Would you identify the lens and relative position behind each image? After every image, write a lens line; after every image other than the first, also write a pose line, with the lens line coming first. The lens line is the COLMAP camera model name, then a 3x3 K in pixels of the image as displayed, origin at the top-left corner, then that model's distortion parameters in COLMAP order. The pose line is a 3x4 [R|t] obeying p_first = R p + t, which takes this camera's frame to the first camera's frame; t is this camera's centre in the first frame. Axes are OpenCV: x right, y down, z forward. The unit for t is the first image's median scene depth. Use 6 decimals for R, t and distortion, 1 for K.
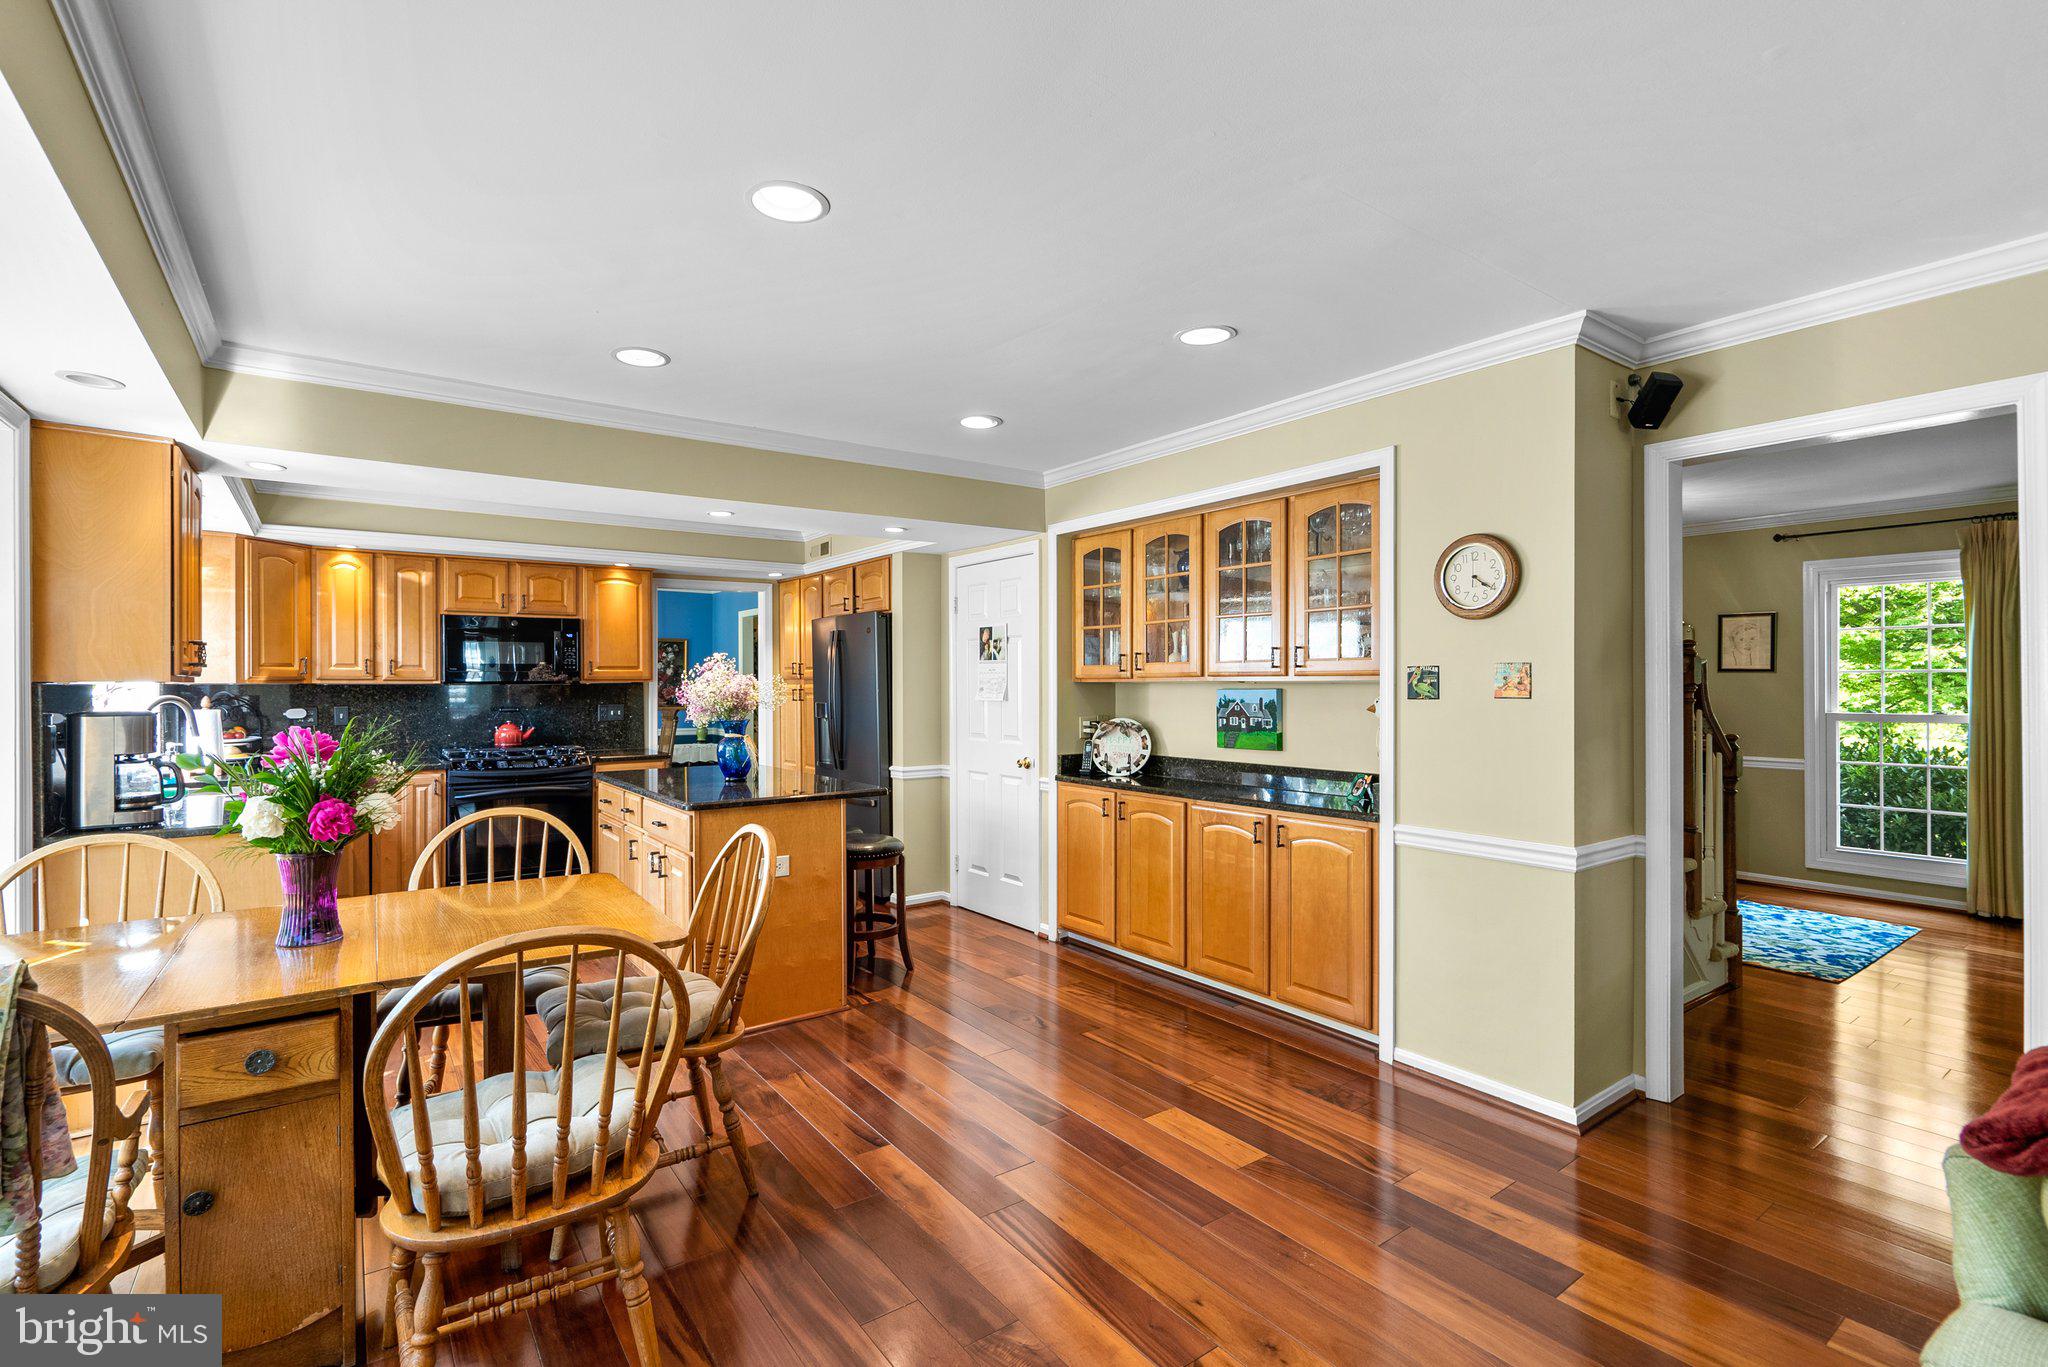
lens RADIAL K [[945.4, 0, 1012.7], [0, 945.4, 681.6], [0, 0, 1]] dist [-0.003441, 0.002002]
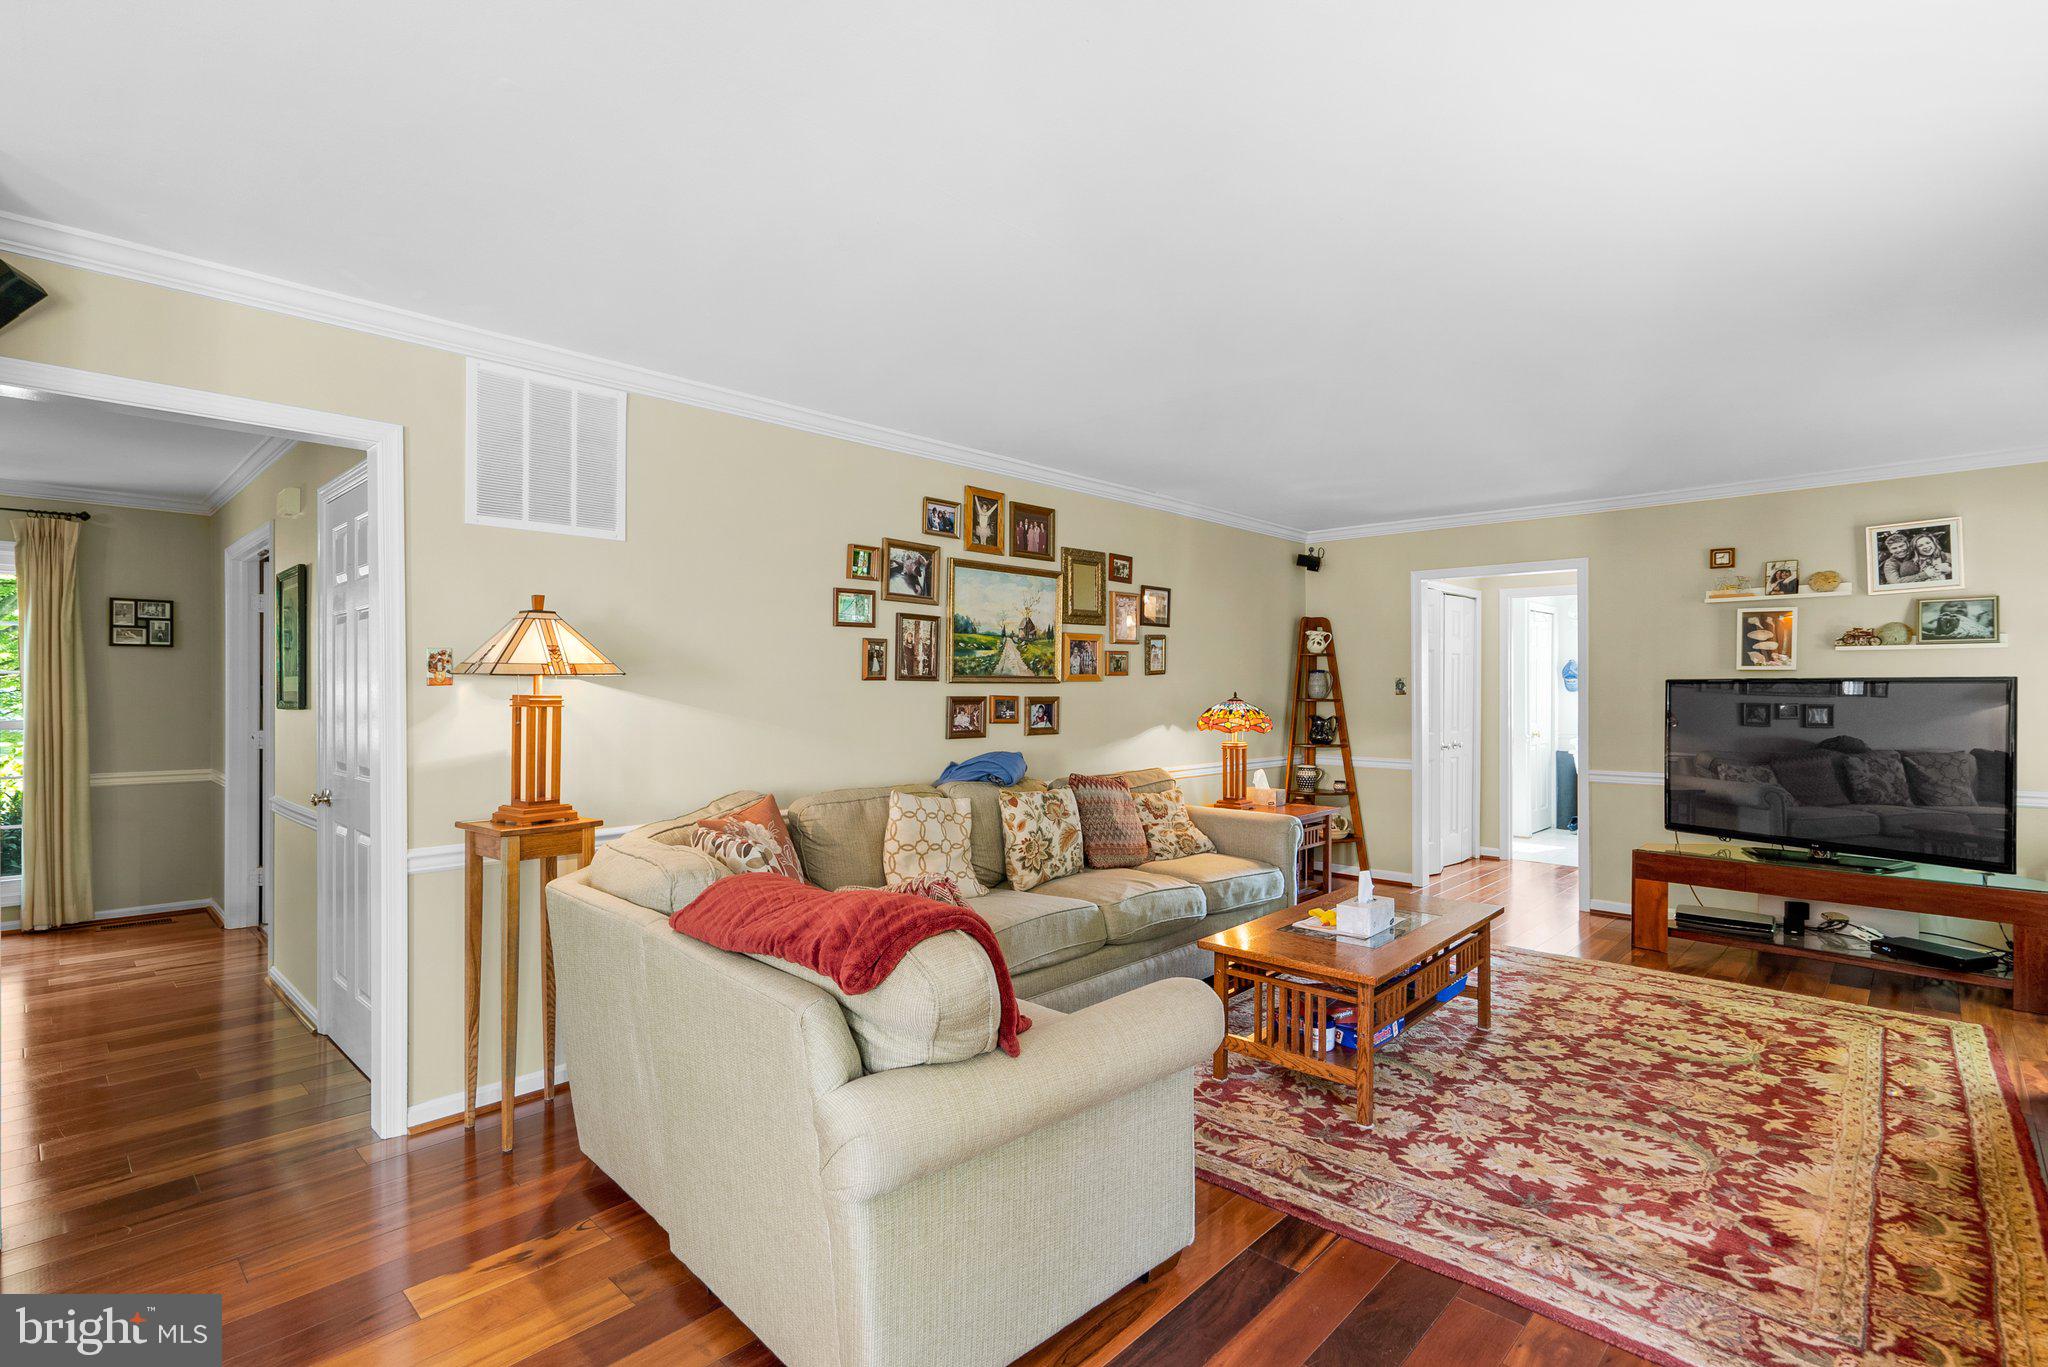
lens RADIAL K [[945.4, 0, 1031.0], [0, 945.4, 679.6], [0, 0, 1]] dist [-0.003441, 0.002002]
pose [[-0.197665, 0.009713, 0.980222, -0.098006], [-0.003944, 0.999935, -0.010704, 0.001614], [-0.980262, -0.005981, -0.197614, 0.185403]]
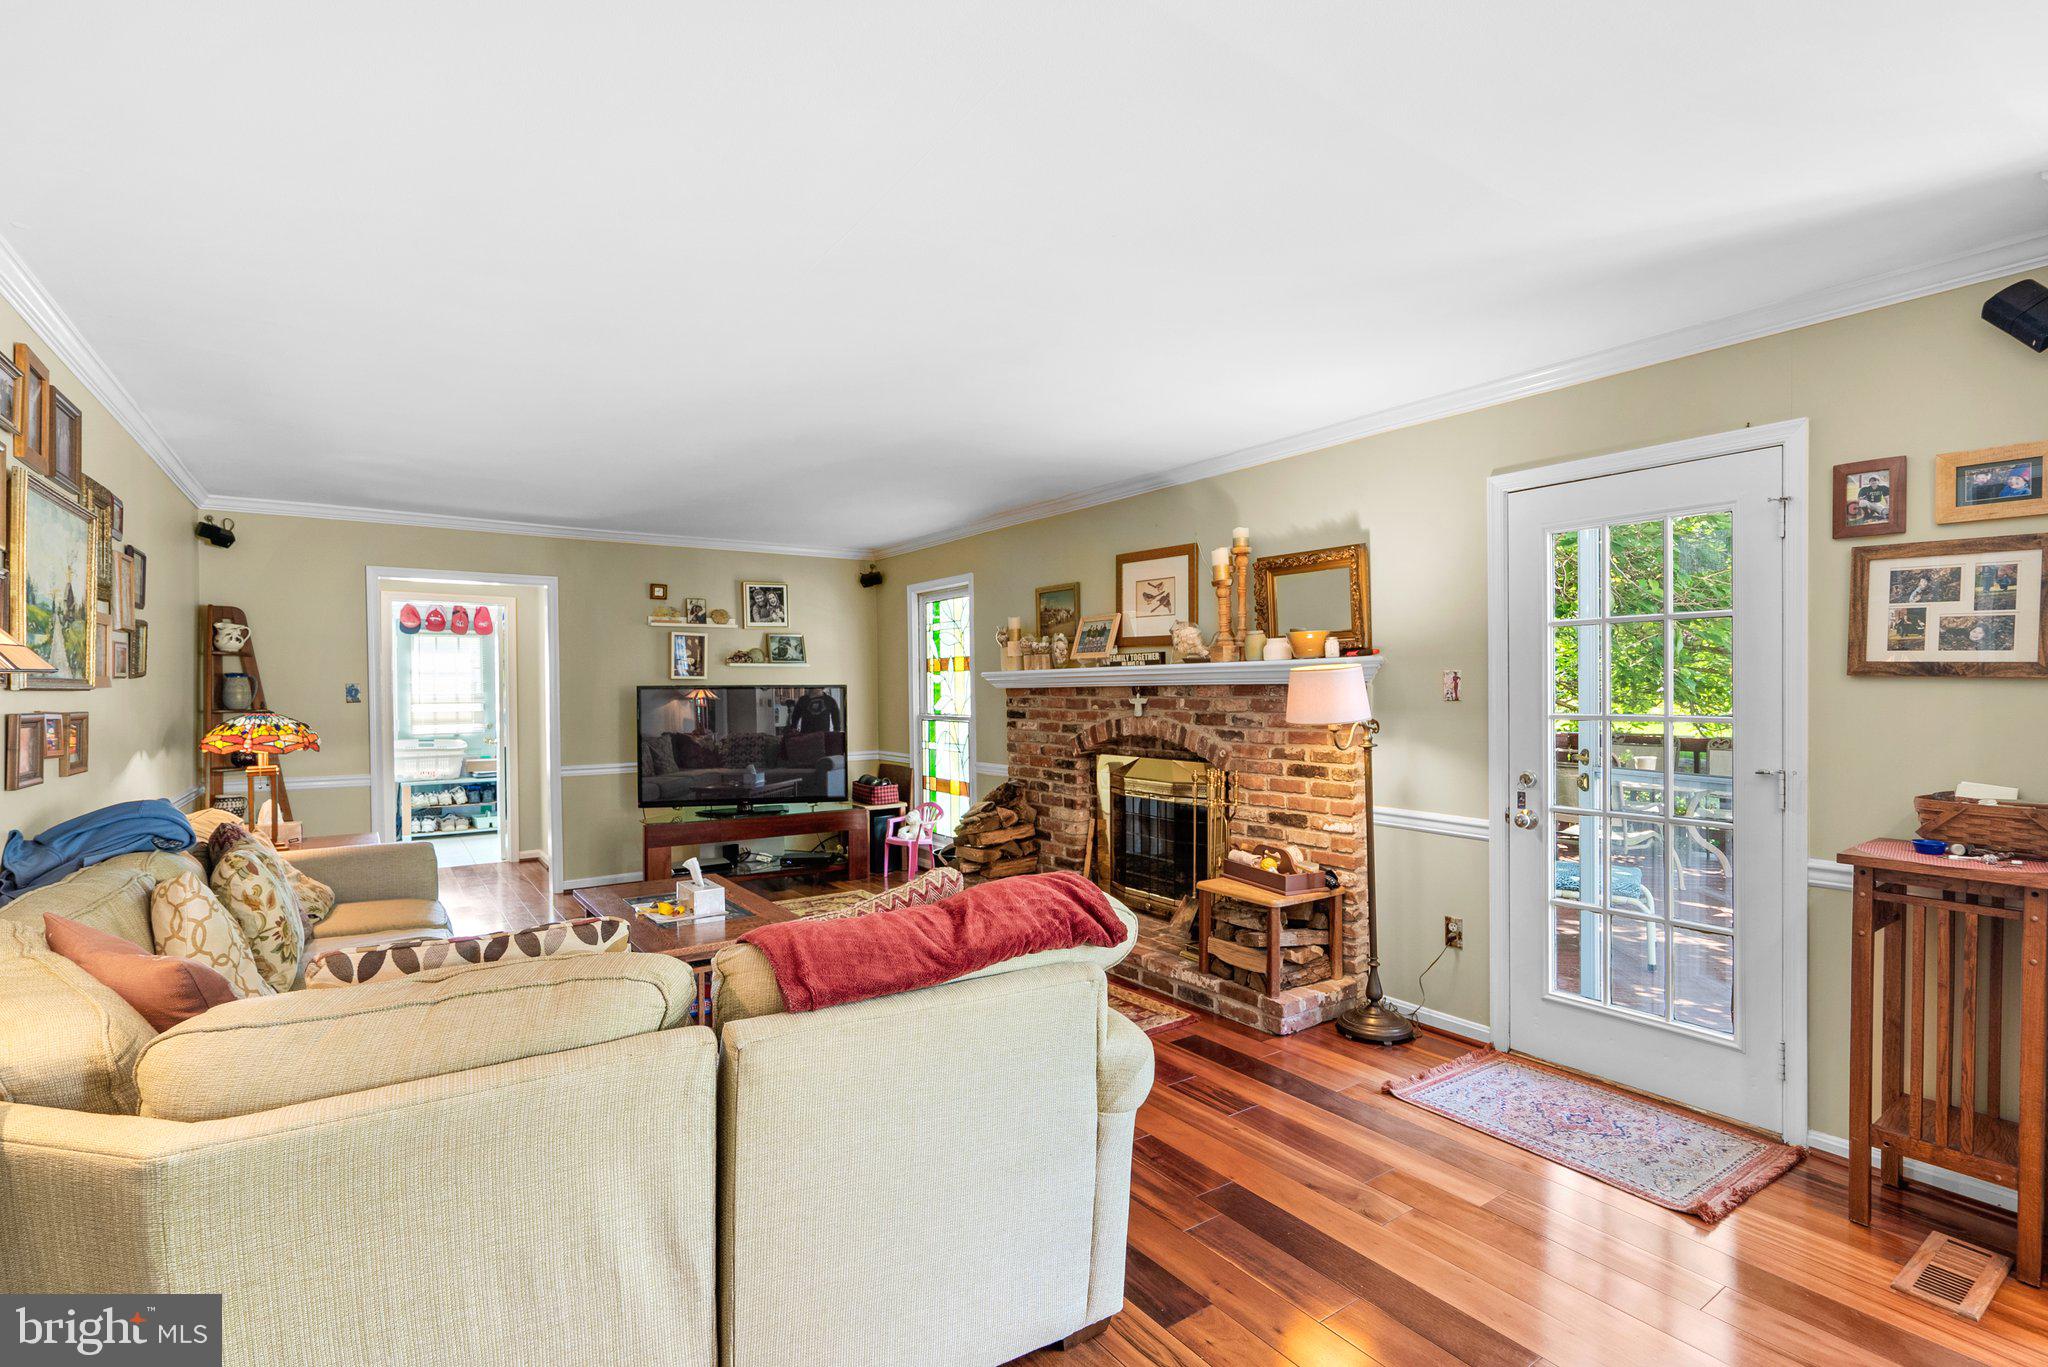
lens RADIAL K [[945.4, 0, 1018.7], [0, 945.4, 698.7], [0, 0, 1]] dist [-0.003441, 0.002002]
pose [[-0.999925, 0.008205, 0.009133, 0.218523], [0.008268, 0.999942, 0.006882, 0.000347], [-0.009076, 0.006957, -0.999935, 0.535033]]
